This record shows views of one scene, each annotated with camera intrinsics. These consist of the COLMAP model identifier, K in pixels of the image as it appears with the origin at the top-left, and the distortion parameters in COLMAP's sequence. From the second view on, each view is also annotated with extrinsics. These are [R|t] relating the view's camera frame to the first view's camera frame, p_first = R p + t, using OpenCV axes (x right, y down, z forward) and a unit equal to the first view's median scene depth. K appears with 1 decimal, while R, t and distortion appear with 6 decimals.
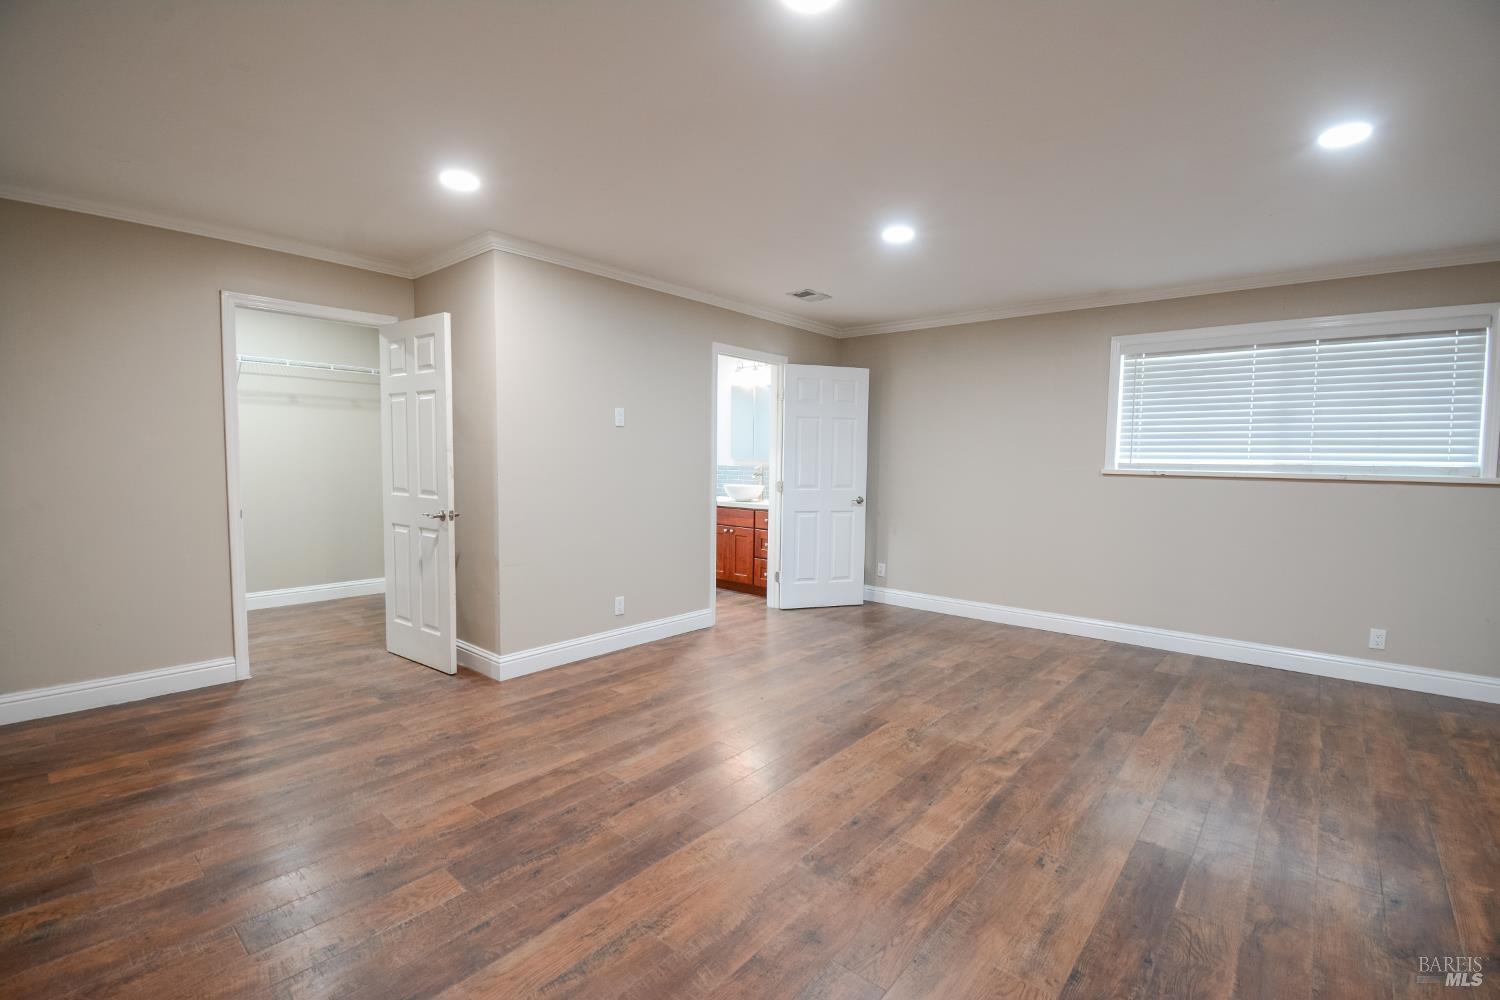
lens RADIAL K [[662.0, 0, 751.0], [0, 662.0, 499.9], [0, 0, 1]] dist [0.017778, -0.023887]
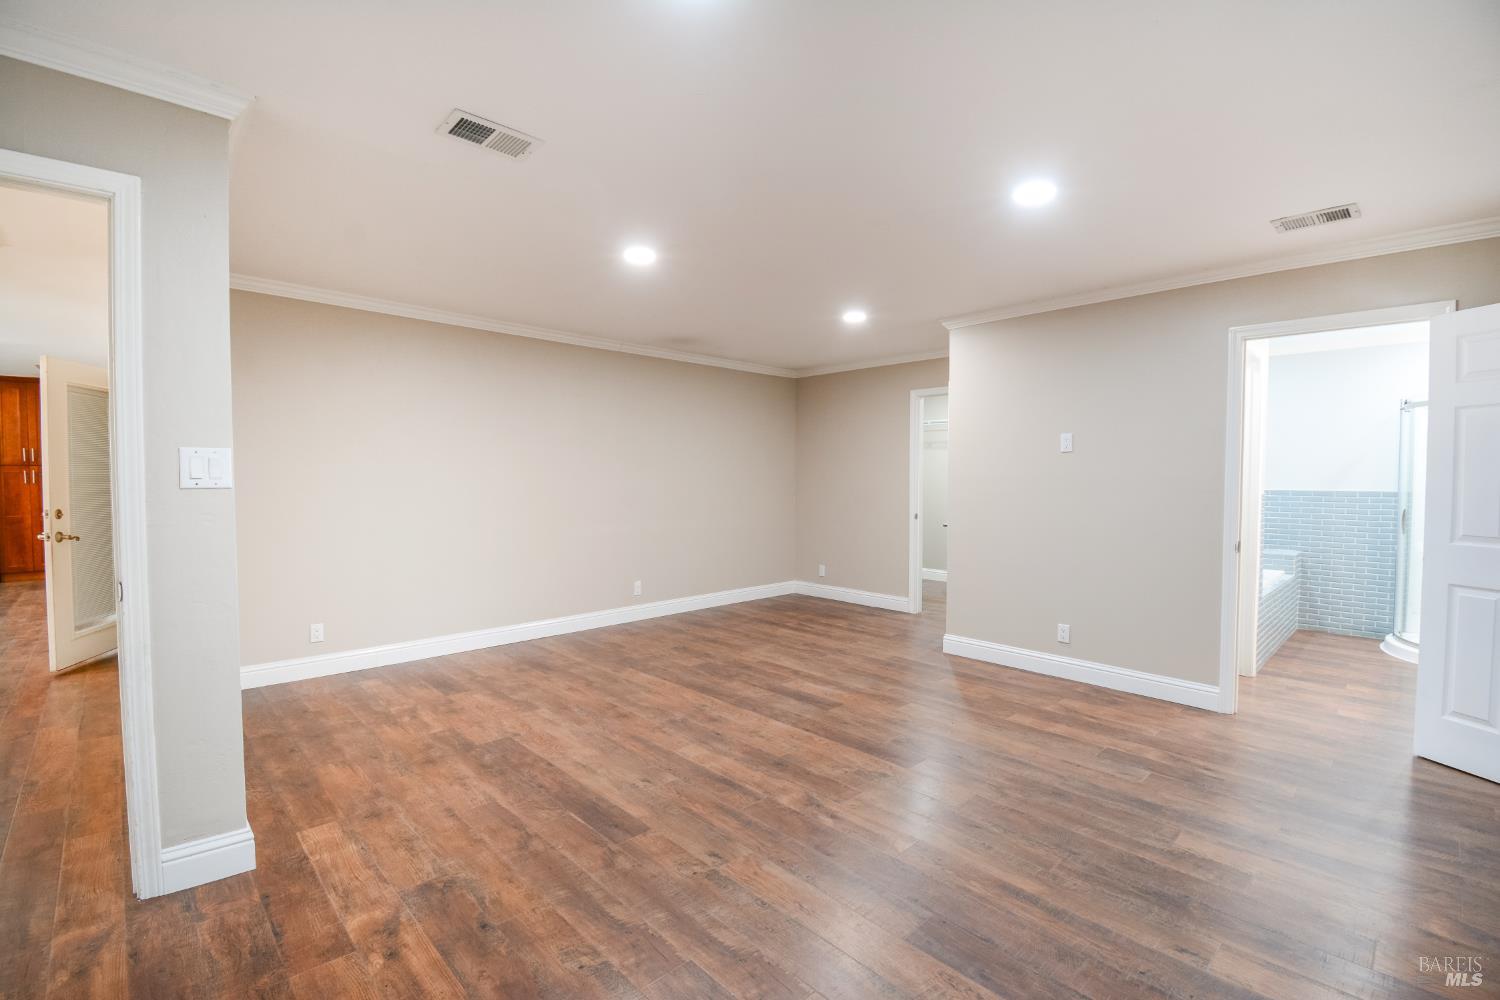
lens RADIAL K [[662.9, 0, 751.0], [0, 662.9, 503.4], [0, 0, 1]] dist [0.017682, -0.026096]
pose [[-0.097470, 0.025353, -0.994915, 1.255821], [-0.068702, 0.997119, 0.032140, -0.049597], [0.992864, 0.071485, -0.095447, 0.940458]]
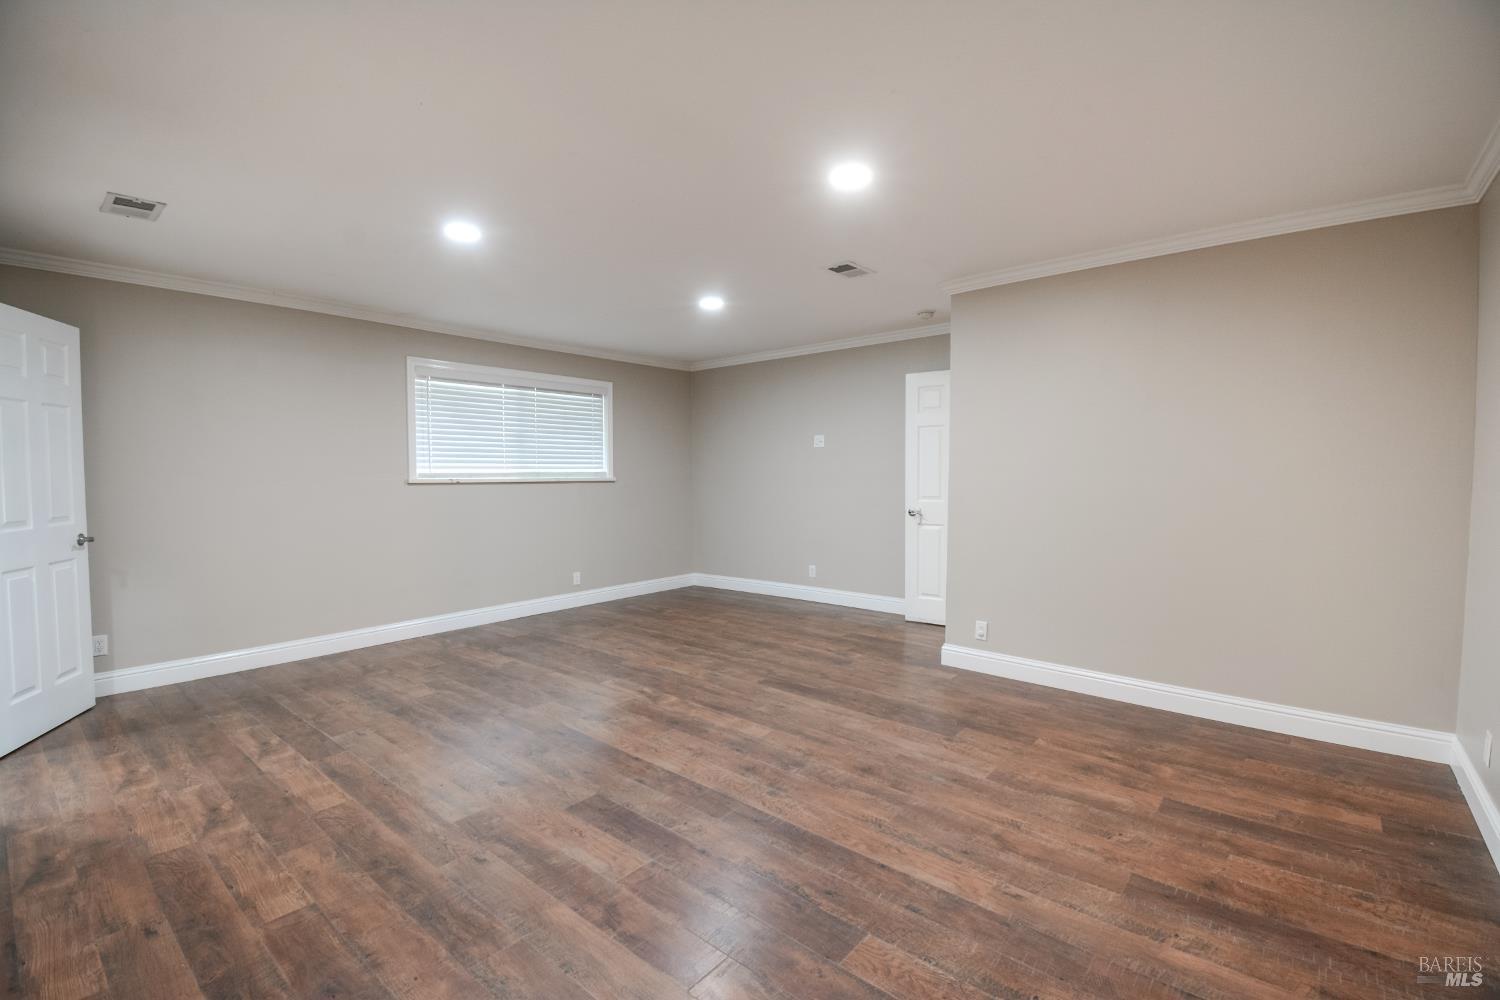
lens RADIAL K [[662.0, 0, 751.0], [0, 662.0, 499.9], [0, 0, 1]] dist [0.017778, -0.023887]
pose [[-0.011004, -0.055324, 0.998408, -0.899366], [0.064632, 0.996341, 0.055922, -0.061004], [-0.997848, 0.065145, -0.007388, 0.763346]]
